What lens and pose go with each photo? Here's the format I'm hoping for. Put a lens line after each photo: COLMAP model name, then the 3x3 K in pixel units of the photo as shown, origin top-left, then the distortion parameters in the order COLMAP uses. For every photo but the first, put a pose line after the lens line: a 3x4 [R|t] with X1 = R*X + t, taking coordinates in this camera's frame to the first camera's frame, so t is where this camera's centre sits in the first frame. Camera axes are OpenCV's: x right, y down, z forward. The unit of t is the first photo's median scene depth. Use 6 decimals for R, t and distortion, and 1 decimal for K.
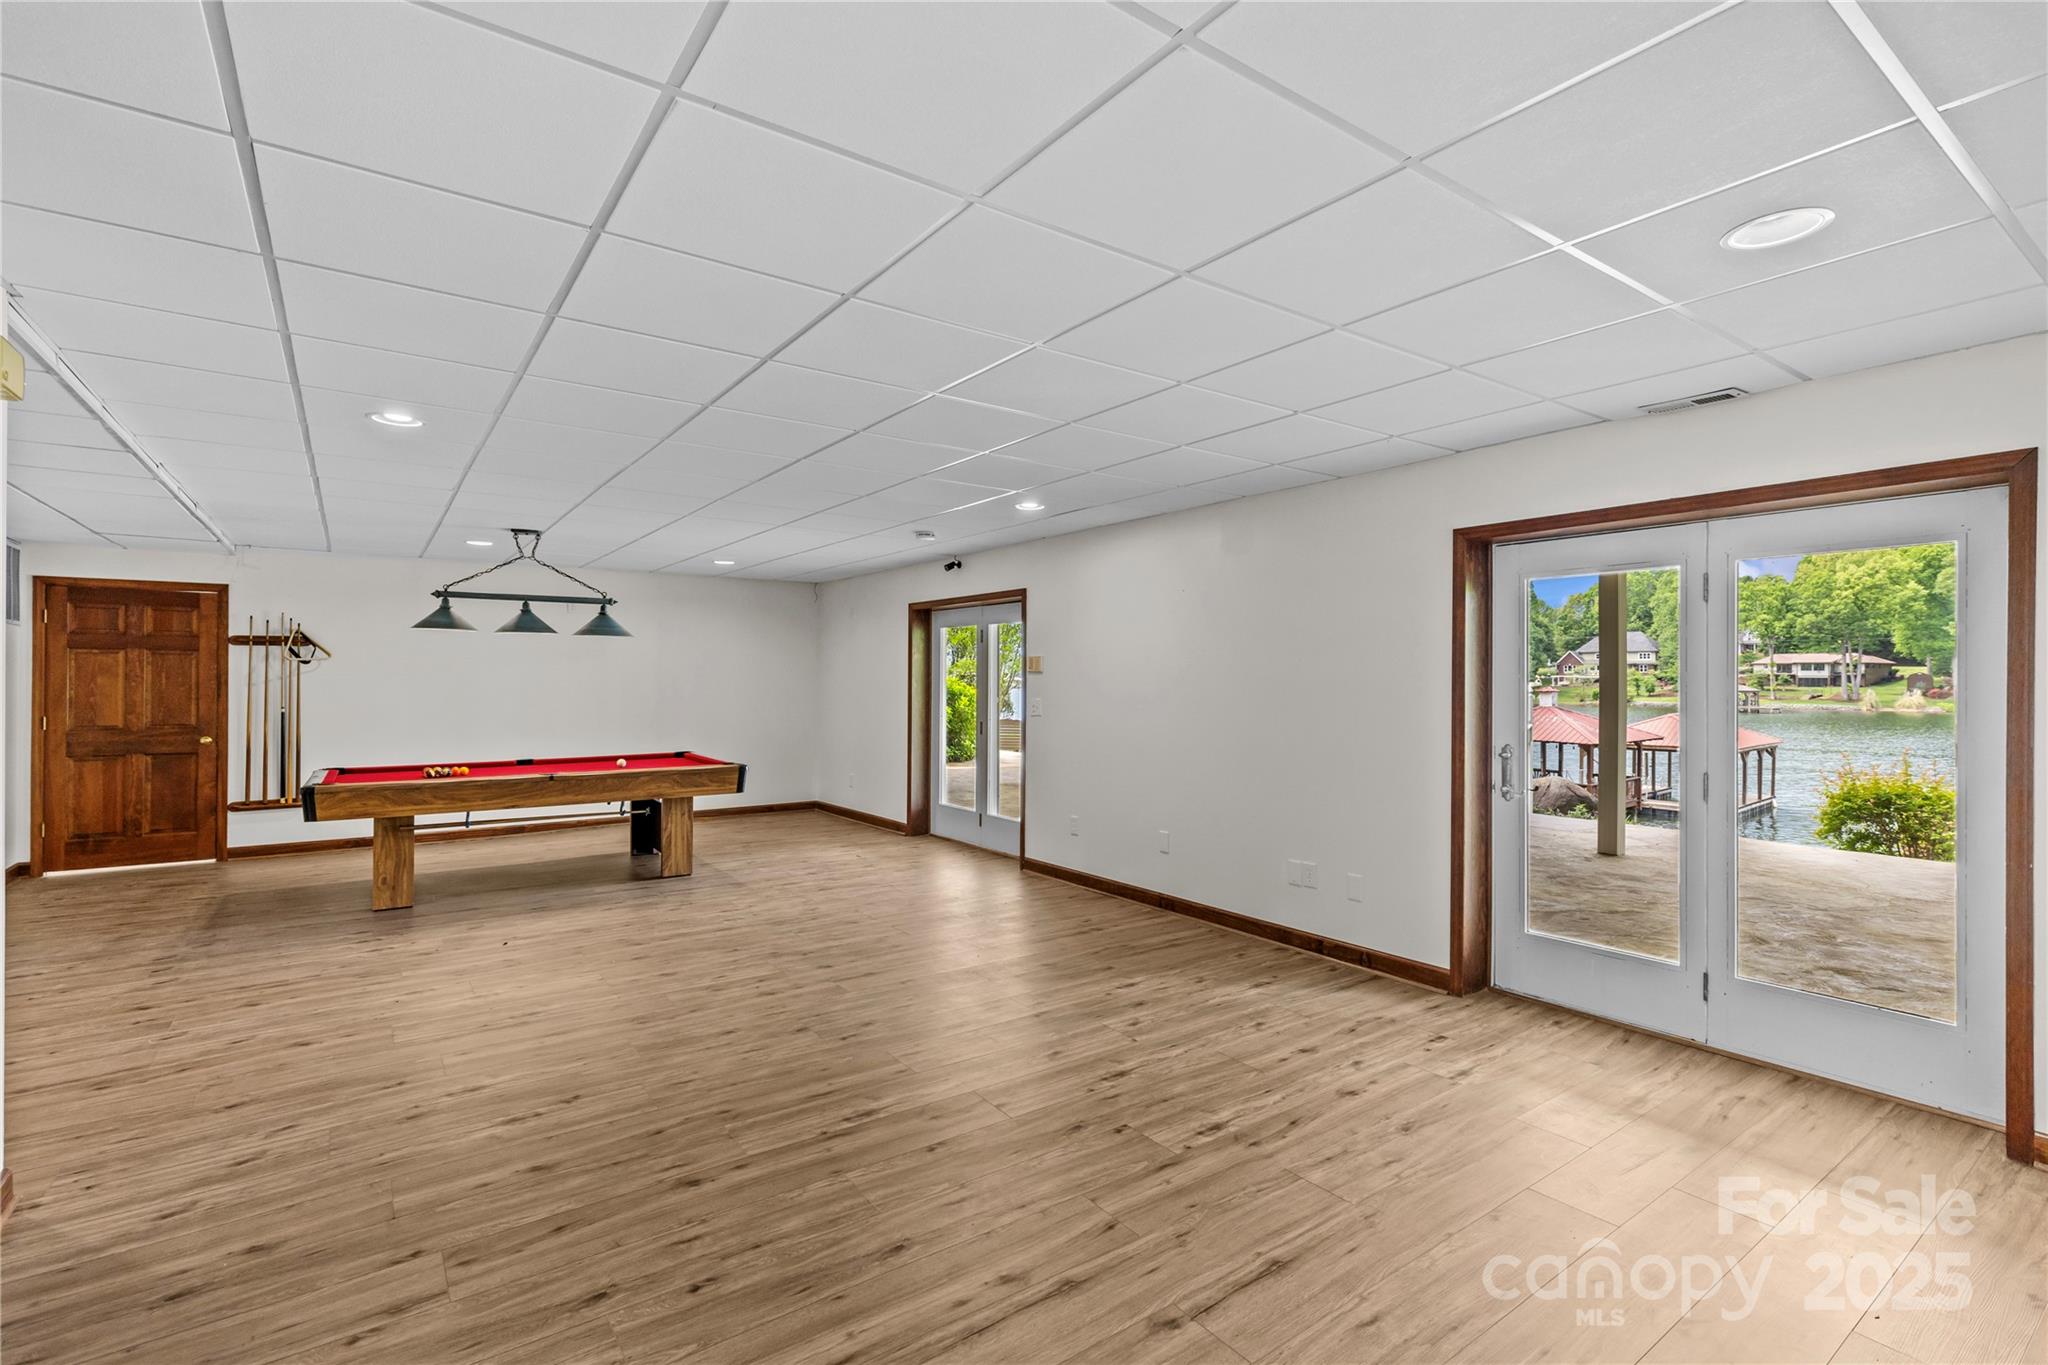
lens RADIAL K [[938.7, 0, 1022.6], [0, 938.7, 671.6], [0, 0, 1]] dist [0.013294, -0.000112]
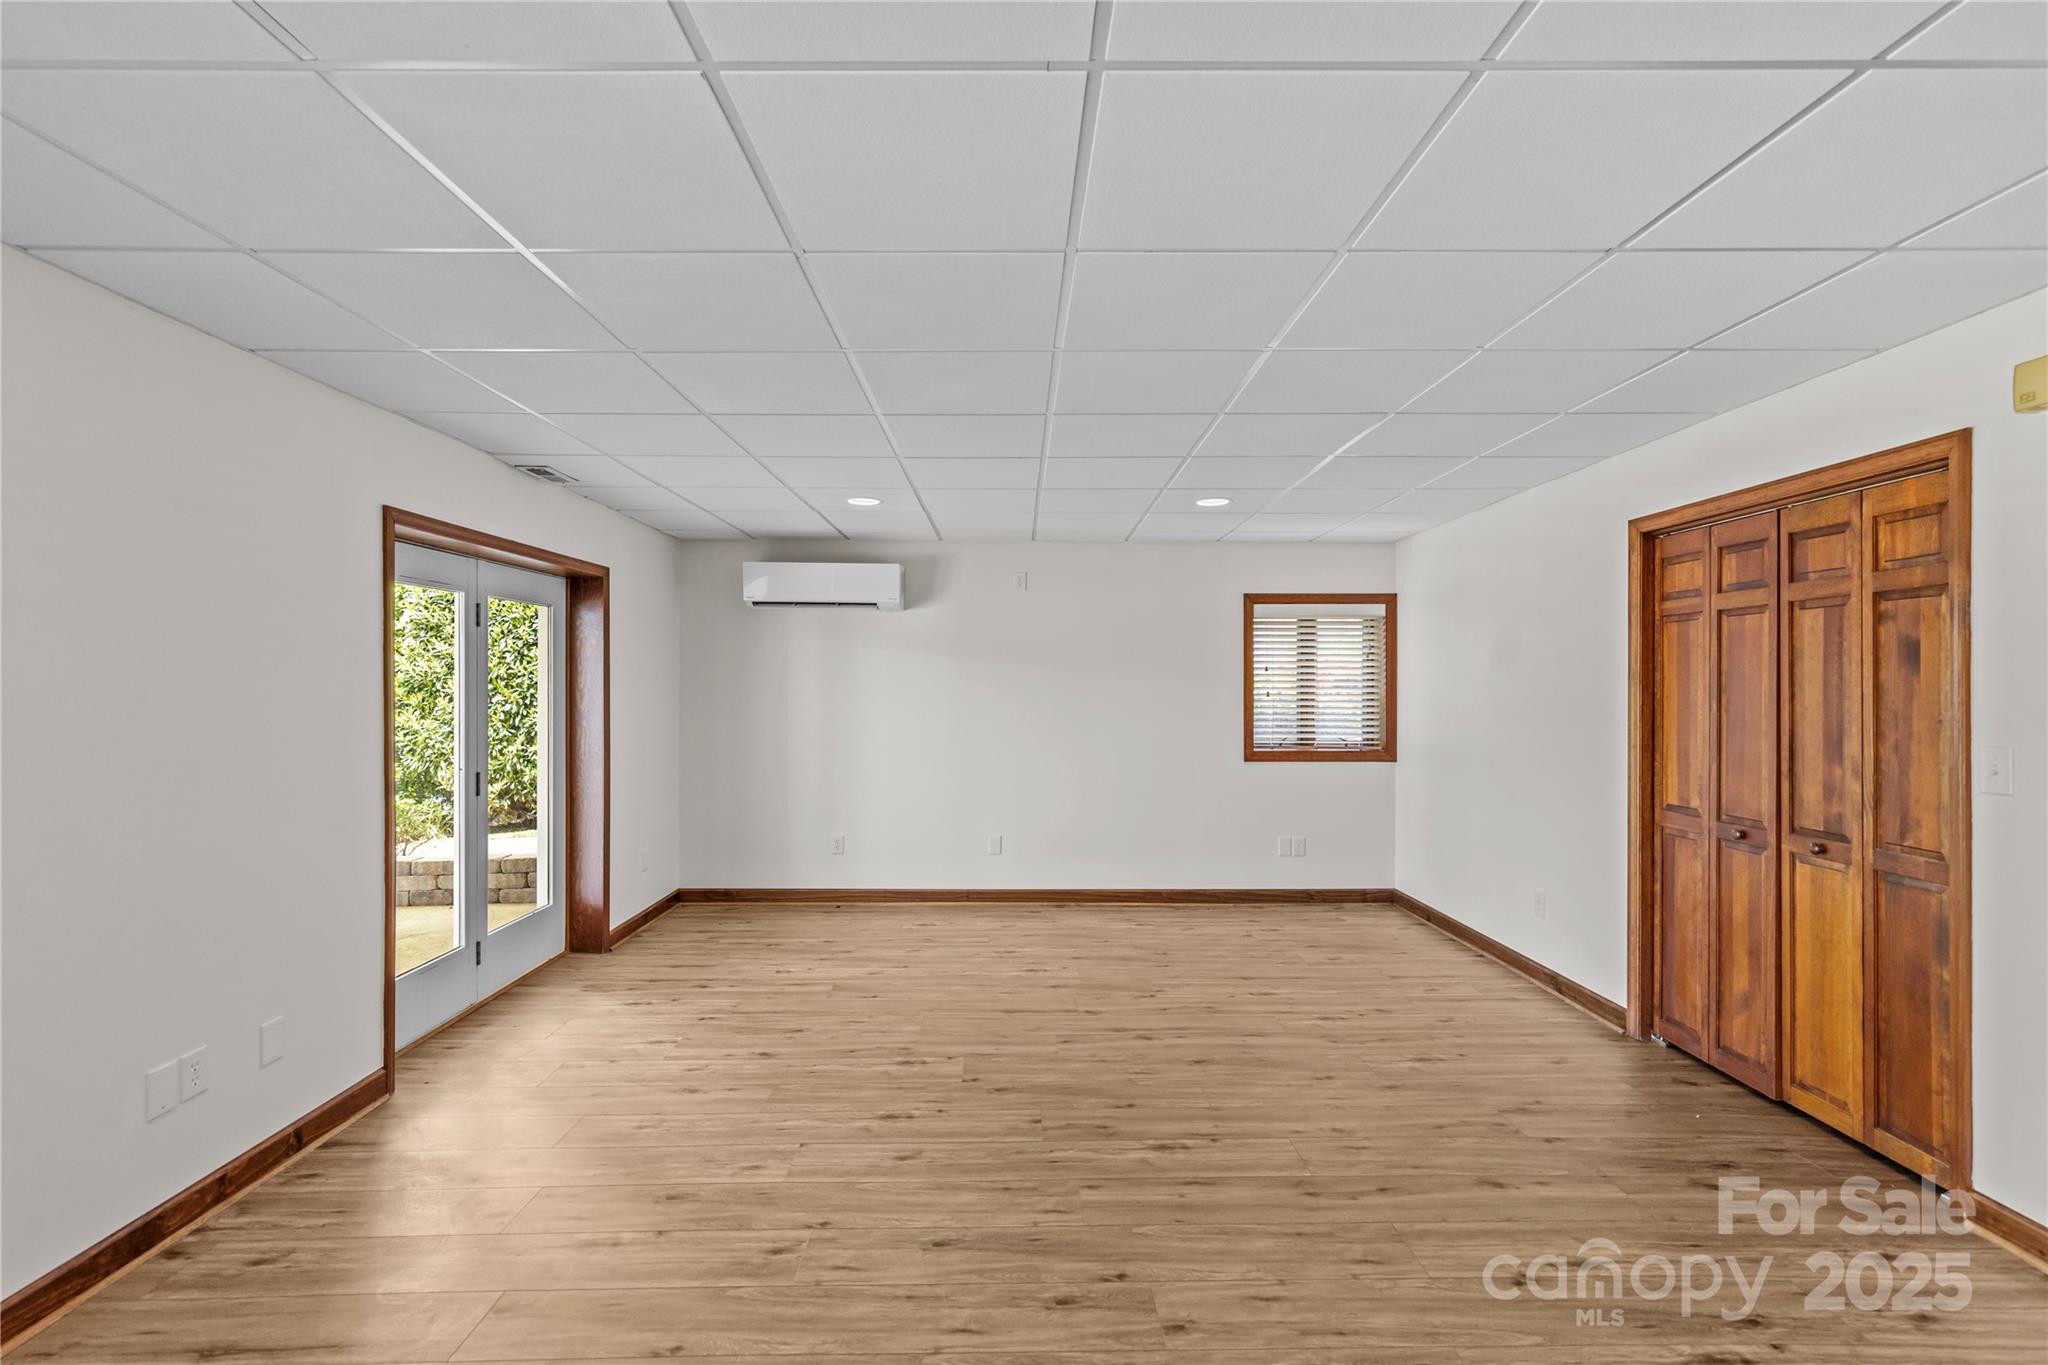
lens RADIAL K [[929.1, 0, 1013.9], [0, 929.1, 690.6], [0, 0, 1]] dist [0.011526, -0.001254]
pose [[-0.817453, -0.005795, 0.575966, -0.496347], [-0.006511, 0.999978, 0.000820, 0.000765], [-0.575958, -0.003080, -0.817473, 1.580211]]
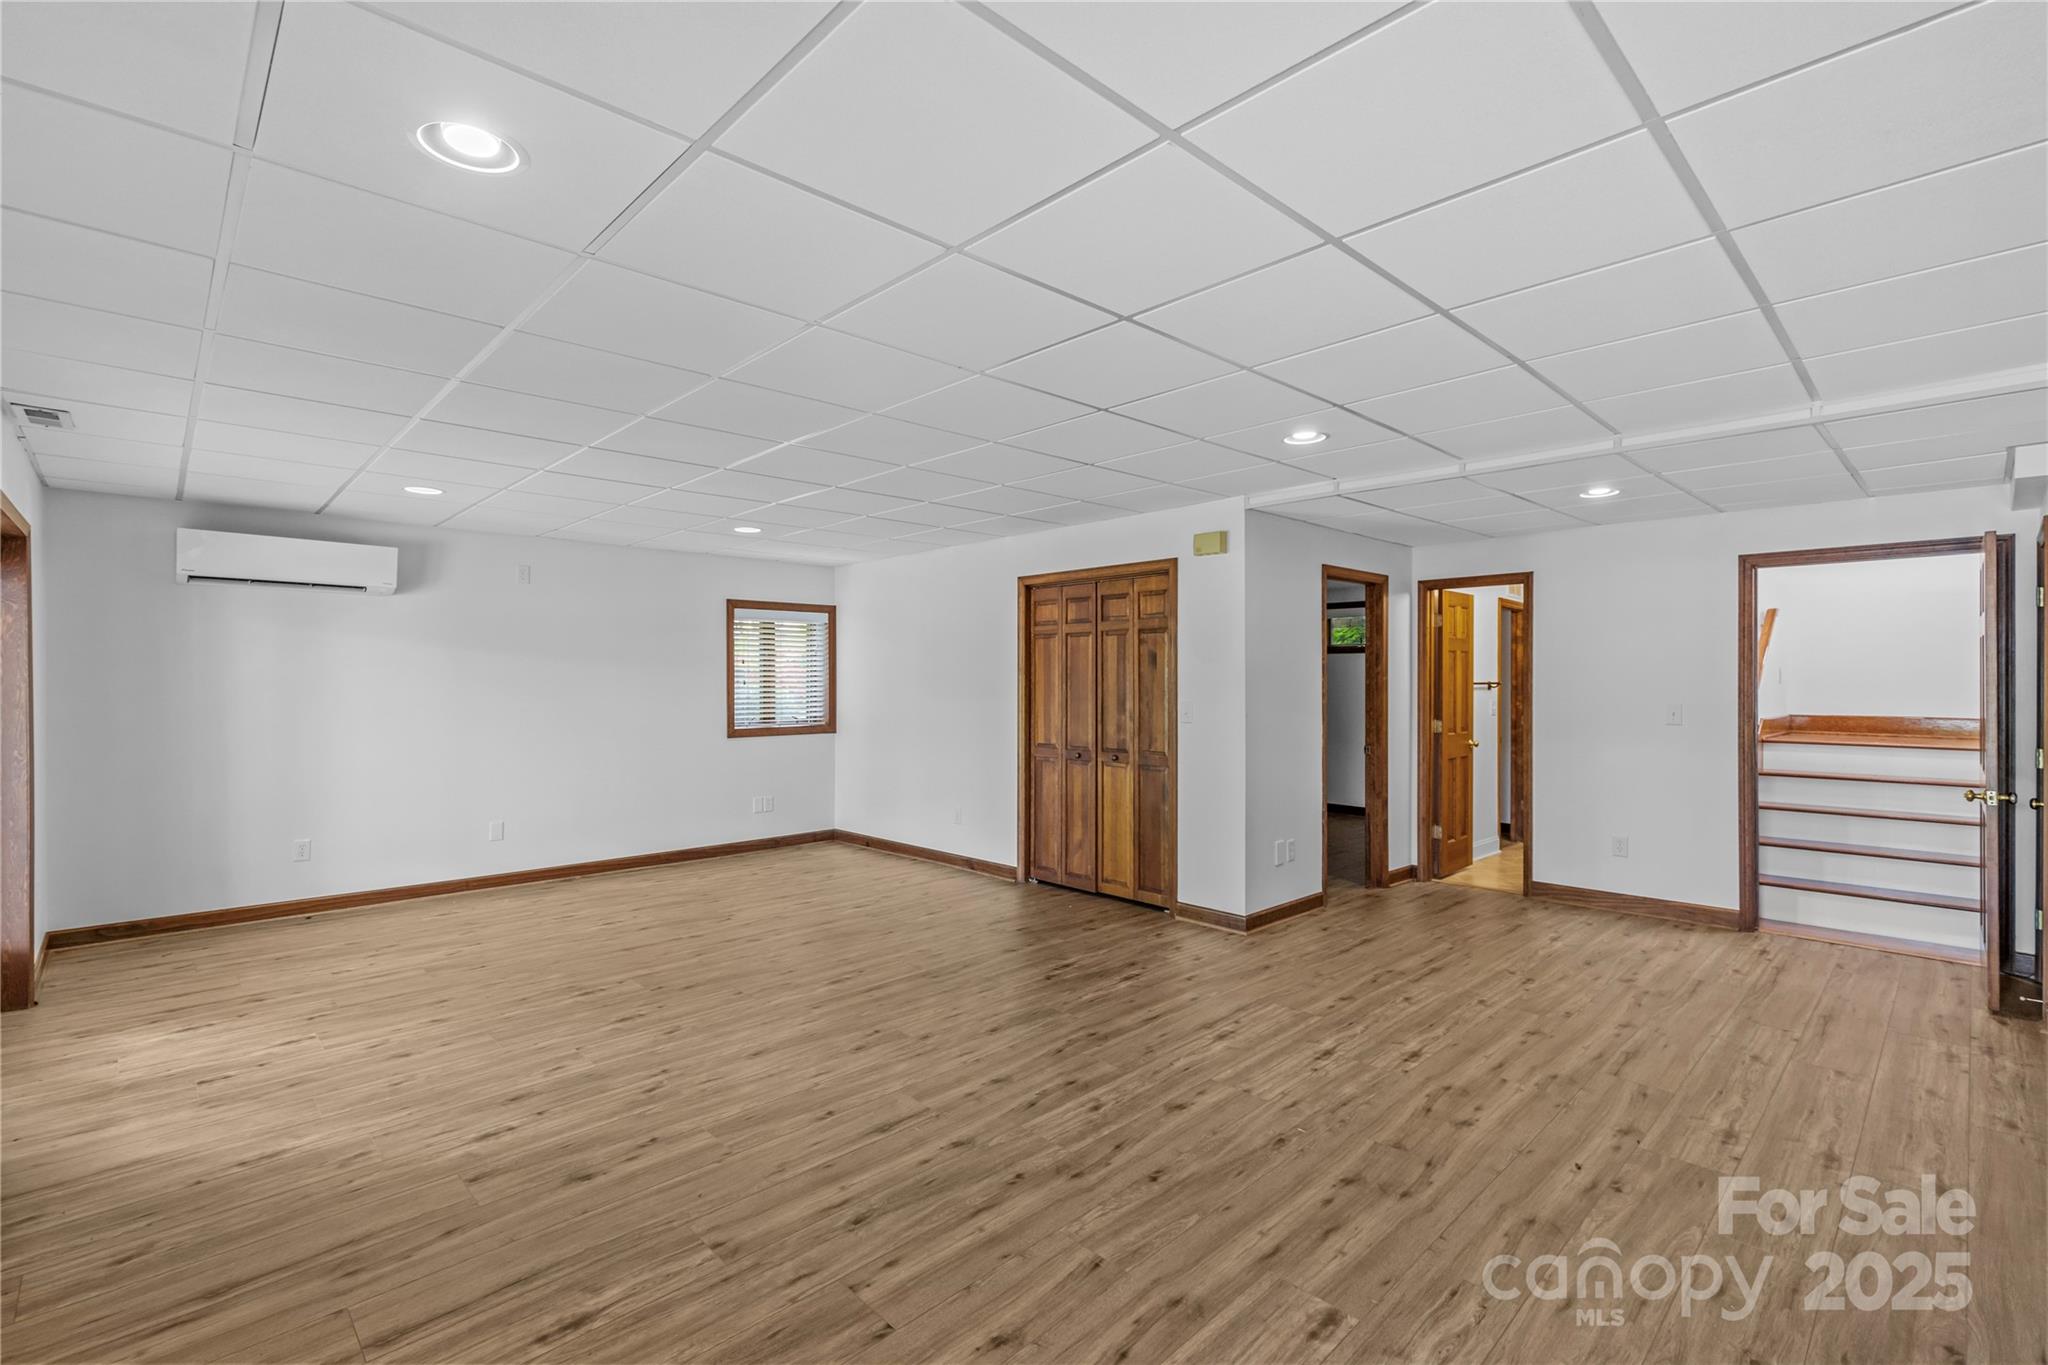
lens RADIAL K [[923.1, 0, 1014.9], [0, 923.1, 686.8], [0, 0, 1]] dist [0.009828, -0.000463]
pose [[-0.990150, -0.001666, -0.140000, -0.201104], [-0.002003, 0.999995, 0.002262, 0.010134], [0.139995, 0.002520, -0.990149, 2.063594]]
